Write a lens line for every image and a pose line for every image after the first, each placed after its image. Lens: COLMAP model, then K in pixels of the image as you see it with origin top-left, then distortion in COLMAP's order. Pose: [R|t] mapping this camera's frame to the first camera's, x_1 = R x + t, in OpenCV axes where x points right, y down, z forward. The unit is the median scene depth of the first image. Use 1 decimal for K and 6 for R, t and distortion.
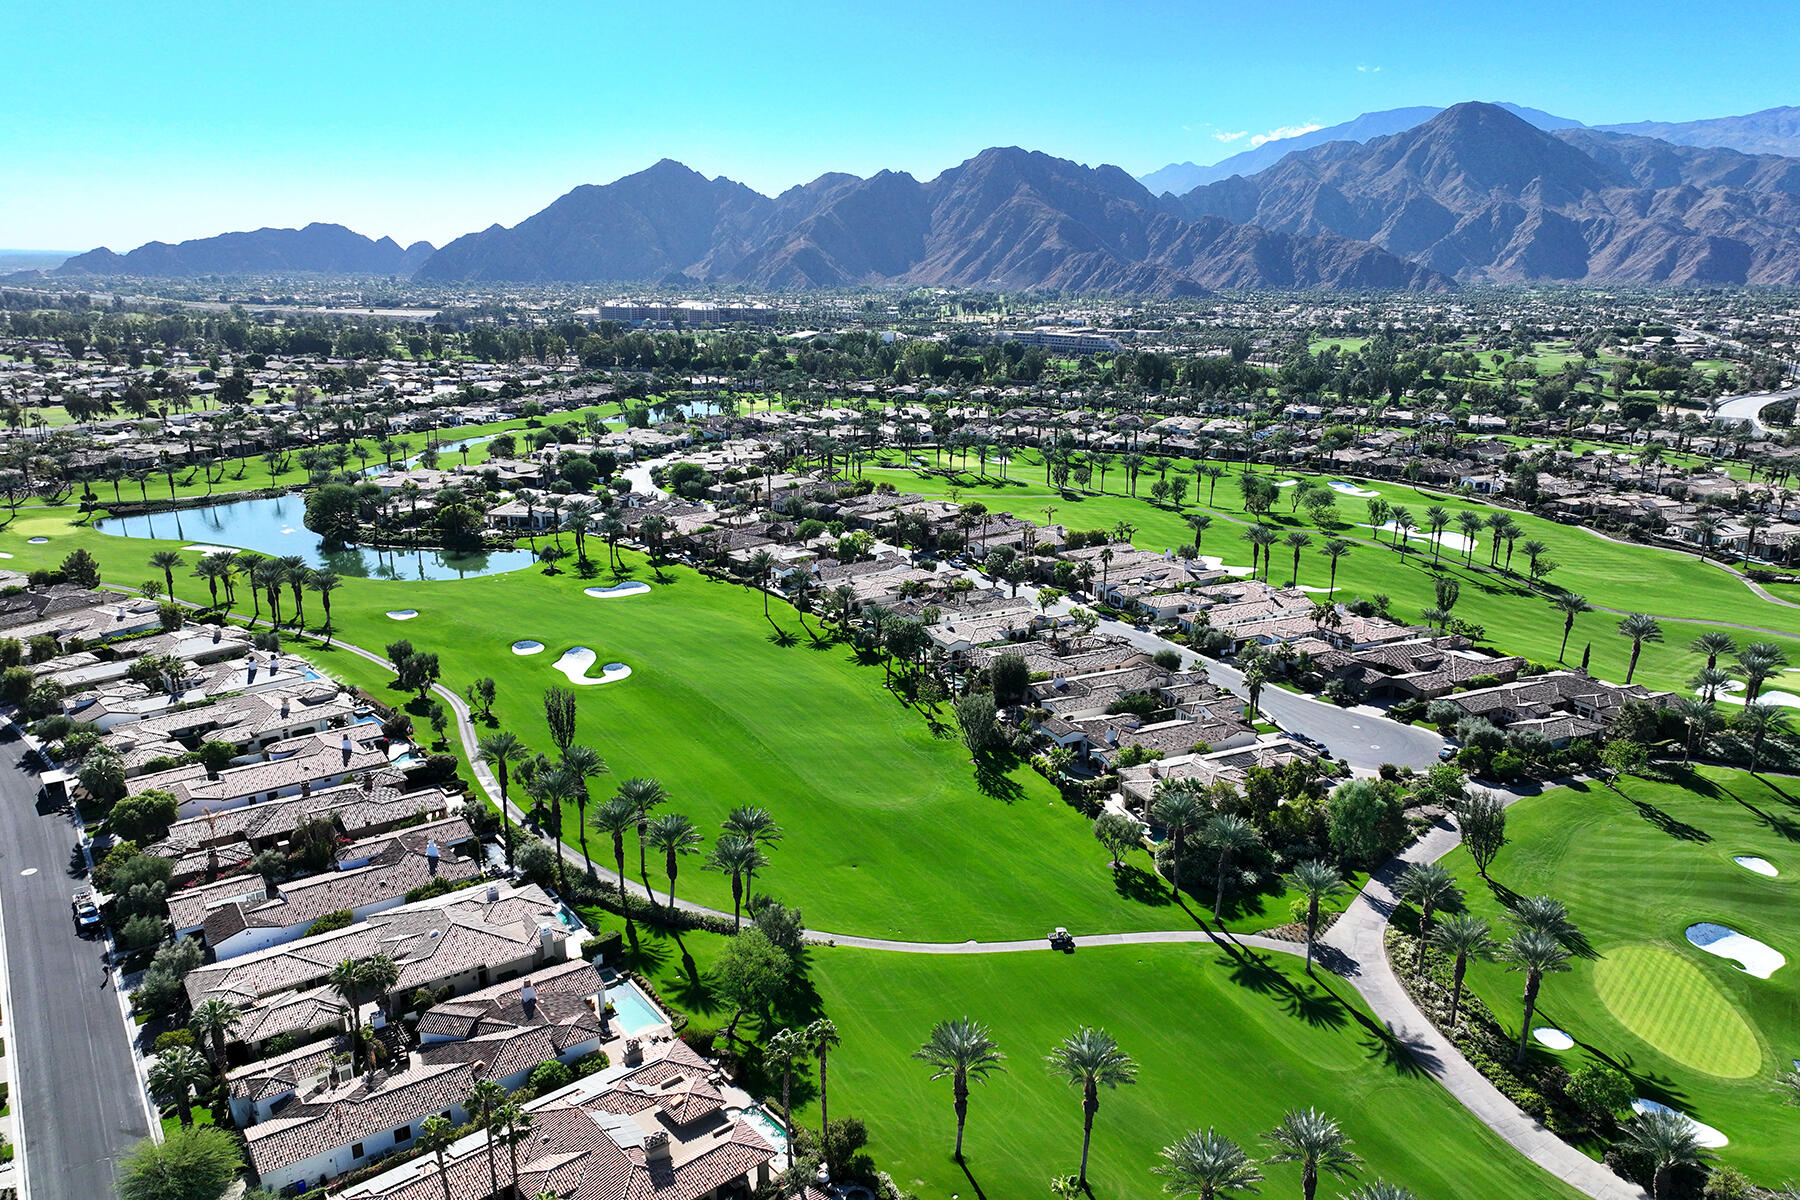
lens RADIAL K [[1332.7, 0, 893.8], [0, 1332.7, 594.8], [0, 0, 1]] dist [-0.000680, 0.025988]
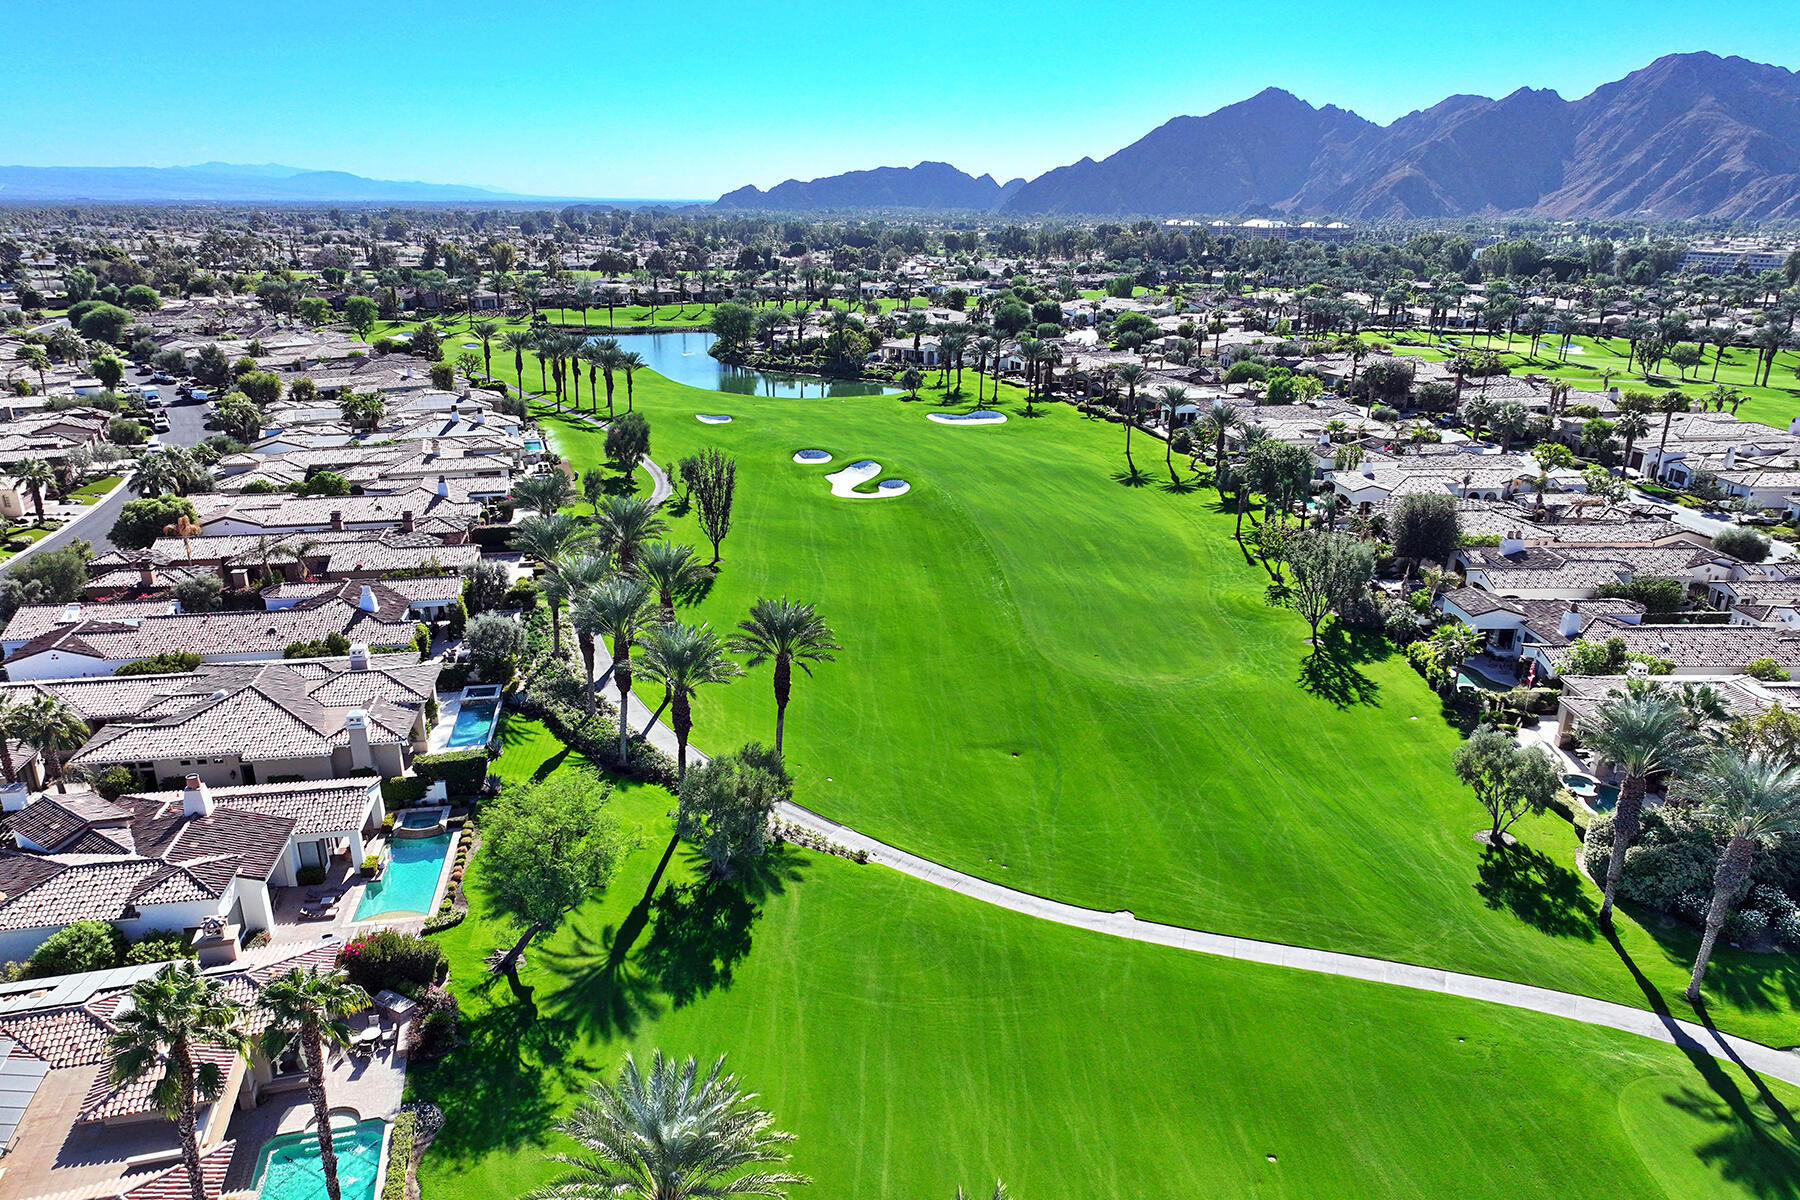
lens RADIAL K [[1332.7, 0, 900.9], [0, 1332.7, 615.5], [0, 0, 1]] dist [-0.000680, 0.025988]
pose [[0.909488, 0.137601, -0.392297, 0.099532], [-0.120789, 0.990391, 0.067352, 0.076900], [0.397795, -0.013871, 0.917369, 0.311363]]
